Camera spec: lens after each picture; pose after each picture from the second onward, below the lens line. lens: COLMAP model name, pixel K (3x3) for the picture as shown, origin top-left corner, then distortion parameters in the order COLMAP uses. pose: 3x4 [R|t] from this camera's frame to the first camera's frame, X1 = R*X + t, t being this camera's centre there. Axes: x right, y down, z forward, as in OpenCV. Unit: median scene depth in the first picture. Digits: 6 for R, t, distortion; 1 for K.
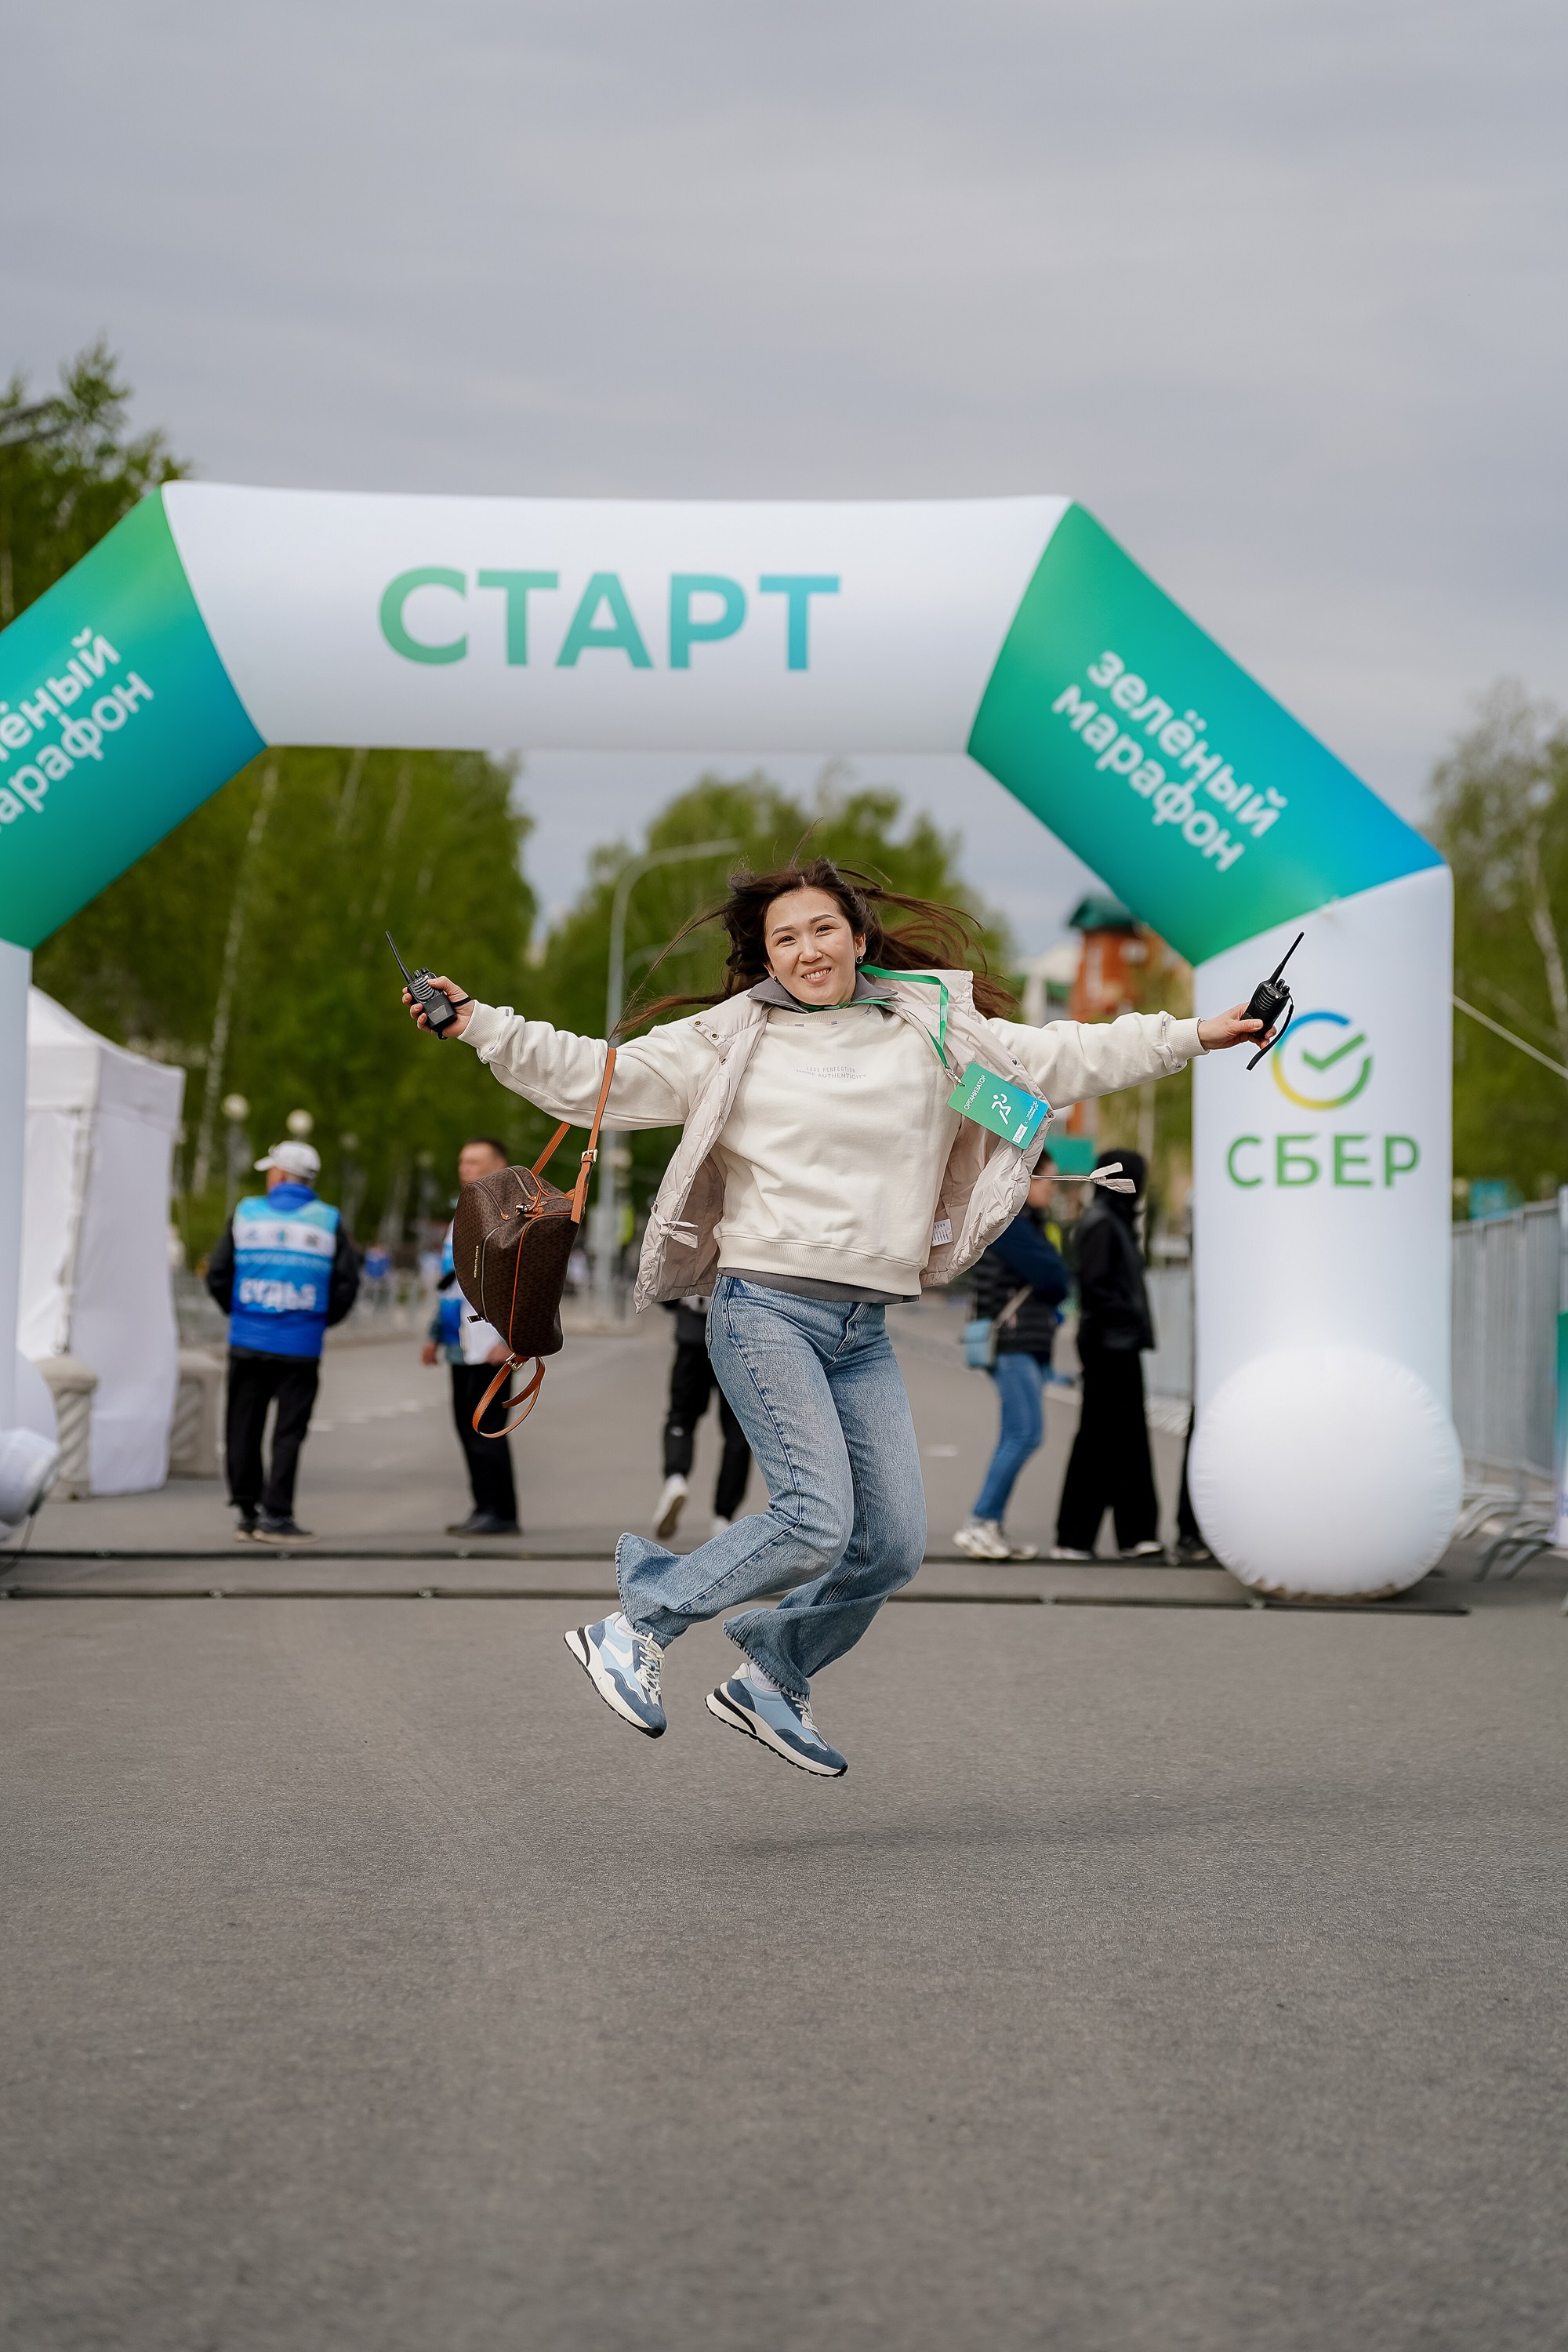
lens RADIAL K [[5496.7, 0, 851.5], [0, 5496.7, 999.6], [0, 0, 1]] dist [0.708172, -11.271868]
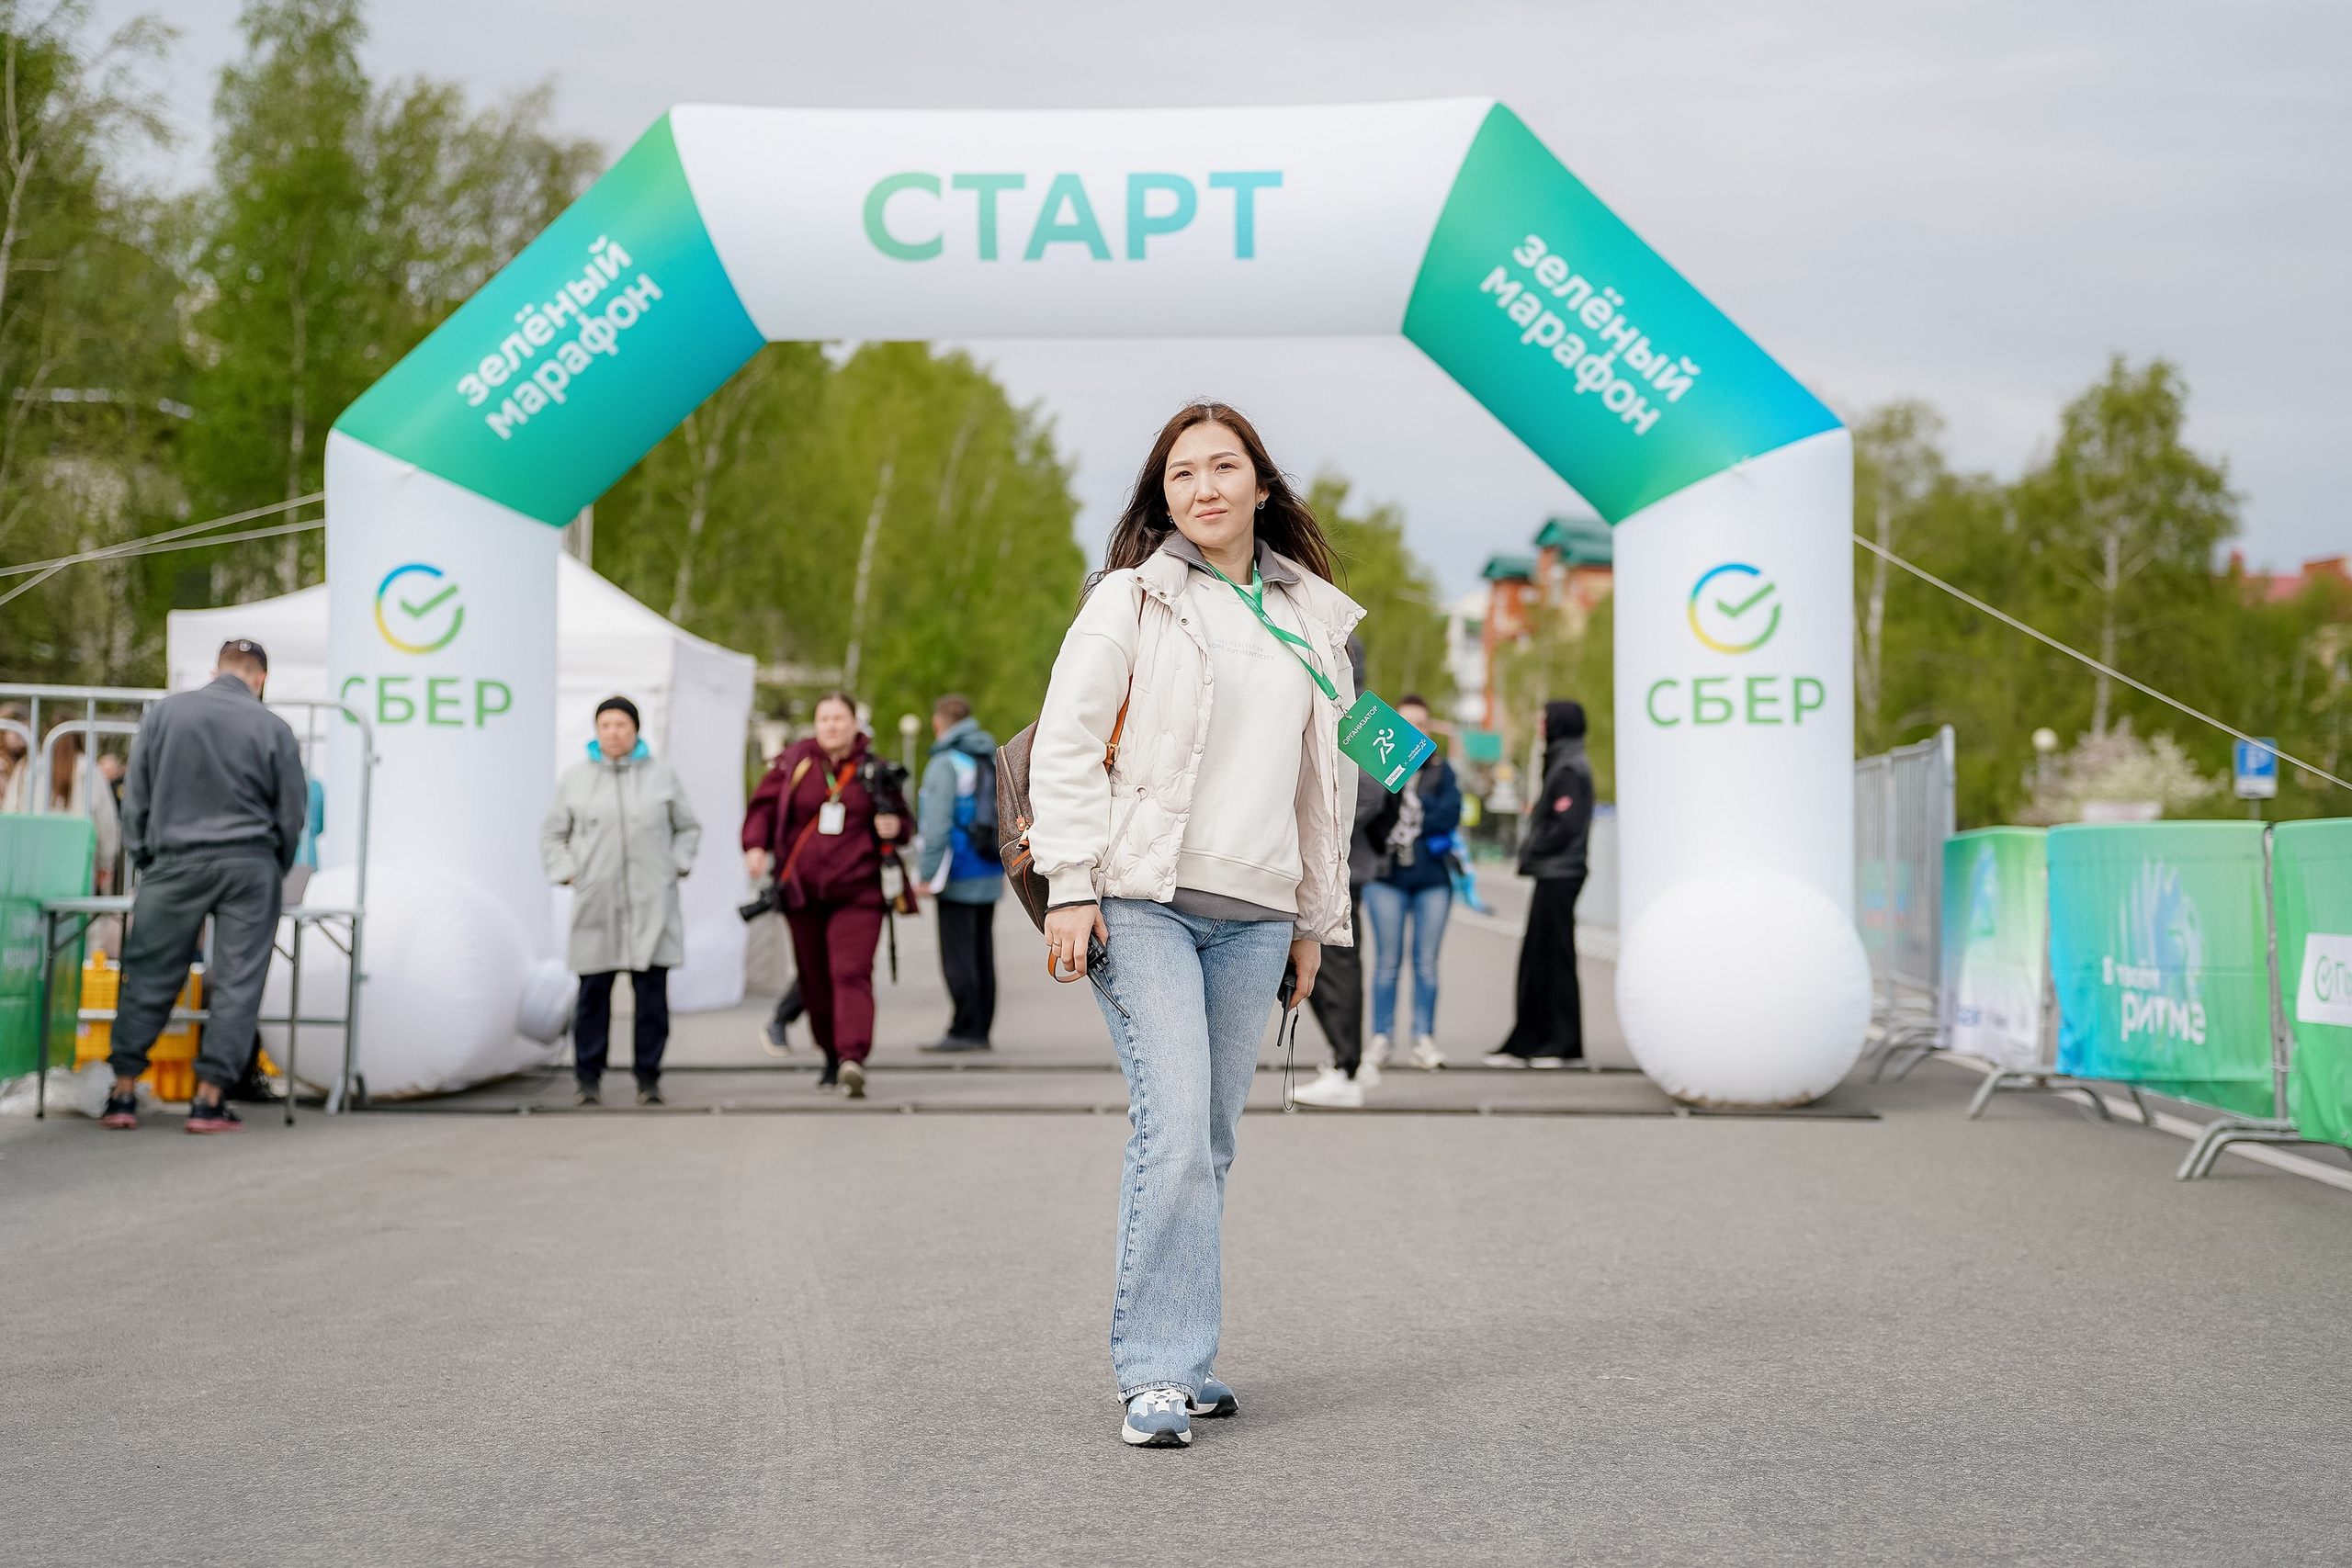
lens RADIAL K [[3851.9, 0, 1176.9], [0, 3851.9, 821.4], [0, 0, 1]] dist [0.266725, 1.455375]
pose [[0.999164, -0.012269, -0.039010, 0.005355], [0.014005, 0.998909, 0.044551, 0.016837], [0.038421, -0.045060, 0.998245, 0.231618]]
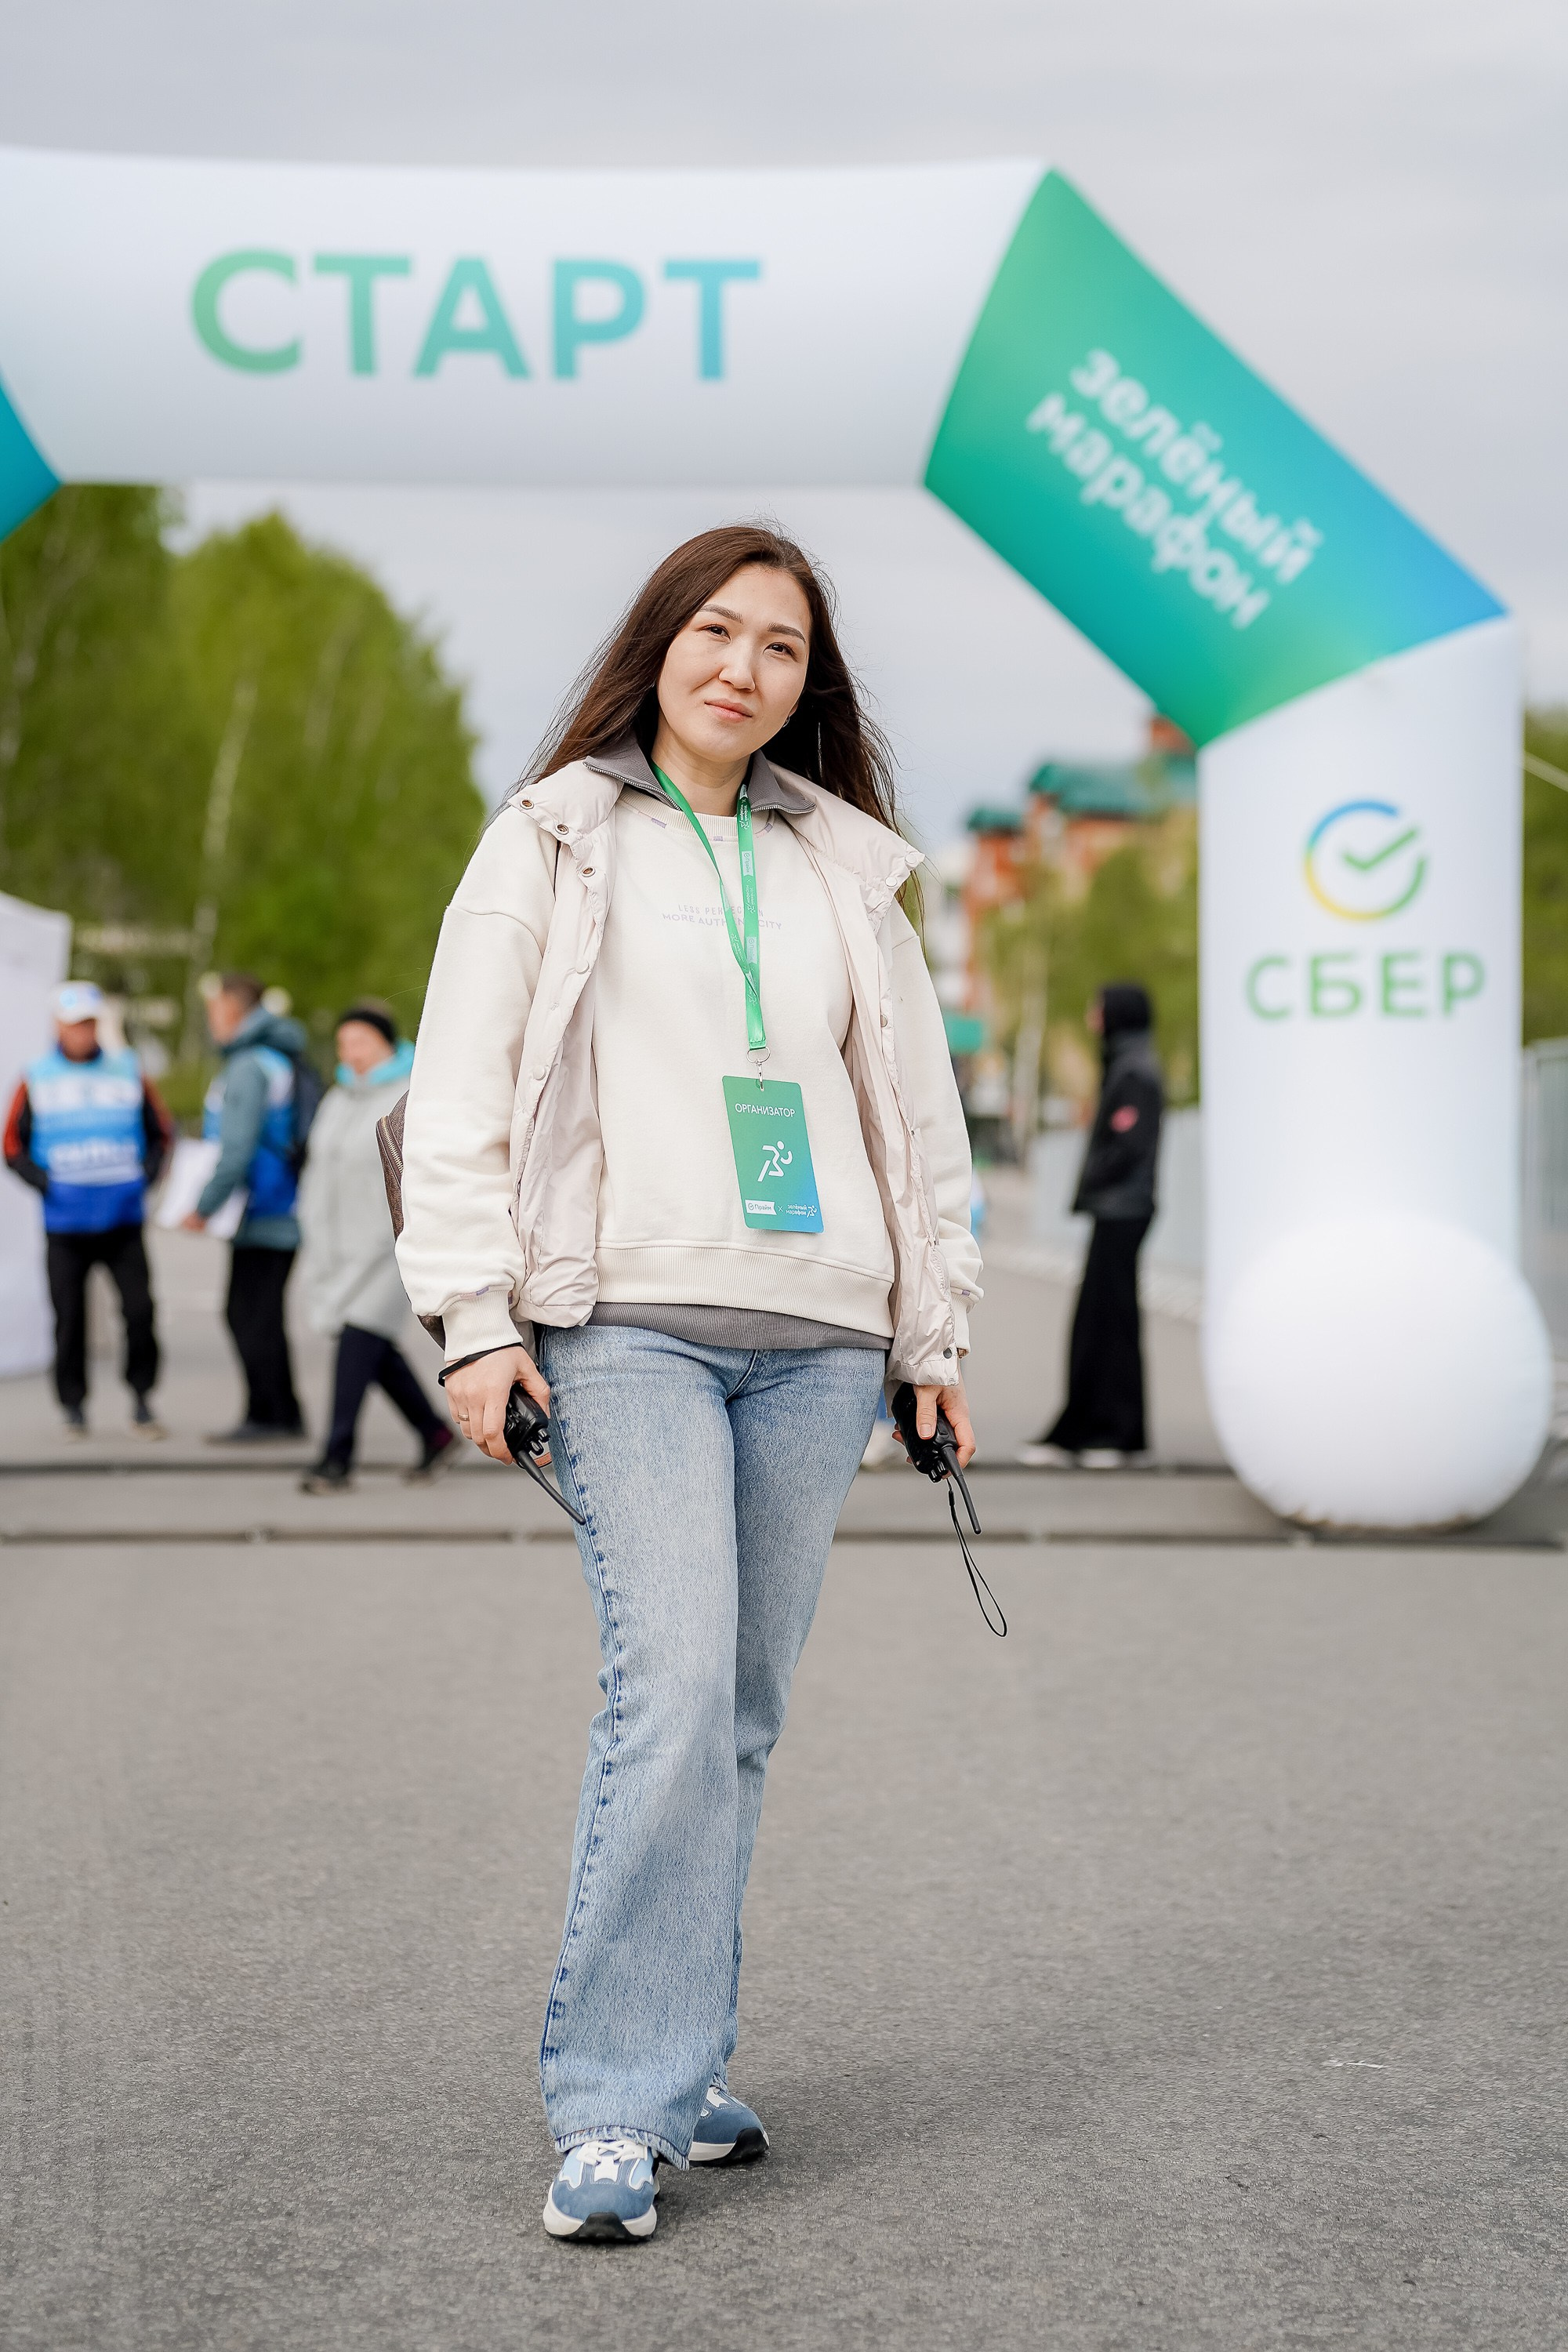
lens RADIAL K [[4452.7, 0, 782.5], [0, 4452.7, 1303.4], [0, 0, 1]] dist [0.494361, 0.270281]
pose [[0.999962, -0.008147, 0.002965, -0.002510], [0.007858, 0.996176, 0.087020, 0.016893], [-0.003662, -0.086994, 0.996202, 0.326730]]
